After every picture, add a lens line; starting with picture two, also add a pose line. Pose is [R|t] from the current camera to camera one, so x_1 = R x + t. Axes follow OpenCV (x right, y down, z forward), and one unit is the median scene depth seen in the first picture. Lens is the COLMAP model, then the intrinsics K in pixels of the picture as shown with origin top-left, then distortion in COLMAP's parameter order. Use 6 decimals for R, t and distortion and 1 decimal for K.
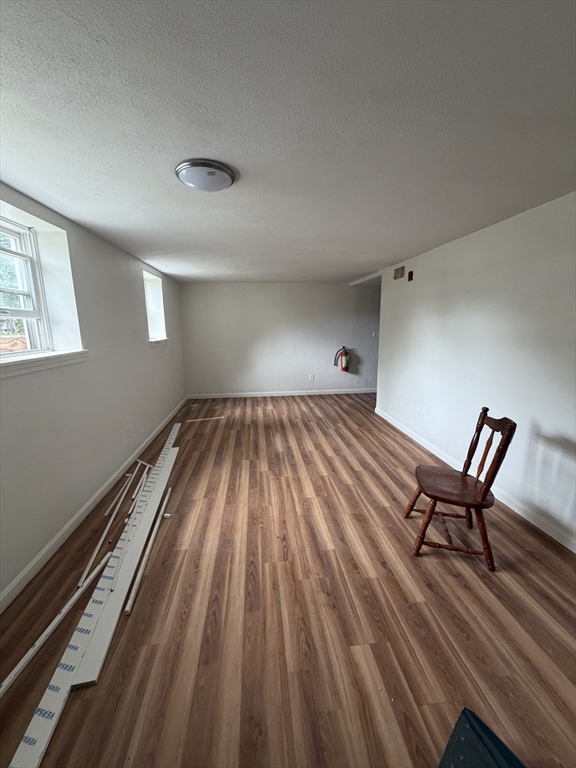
lens RADIAL K [[305.7, 0, 288.0], [0, 305.7, 384.0], [0, 0, 1]] dist [-0.000630, 0.000094]
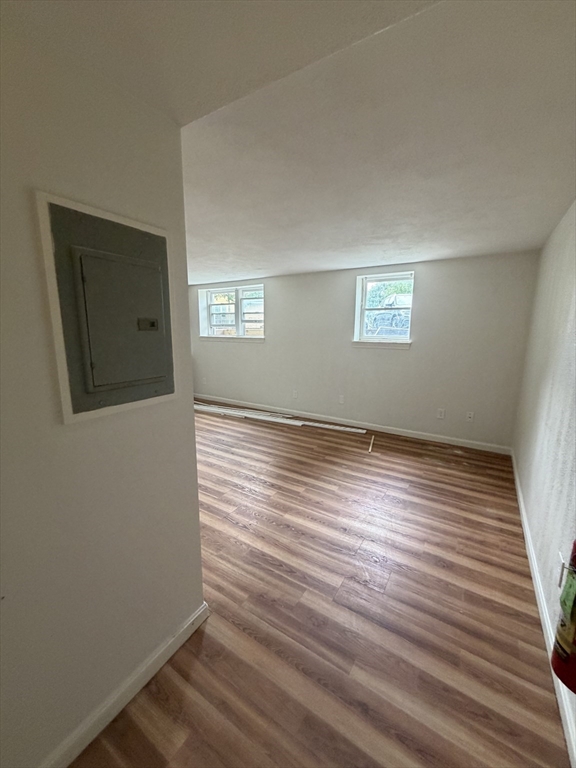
lens RADIAL K [[305.7, 0, 288.0], [0, 305.7, 384.0], [0, 0, 1]] dist [-0.000630, 0.000094]
pose [[-0.627454, 0.142300, -0.765540, 0.588795], [-0.153547, 0.941242, 0.300810, -0.307789], [0.763364, 0.306291, -0.568737, 1.595862]]
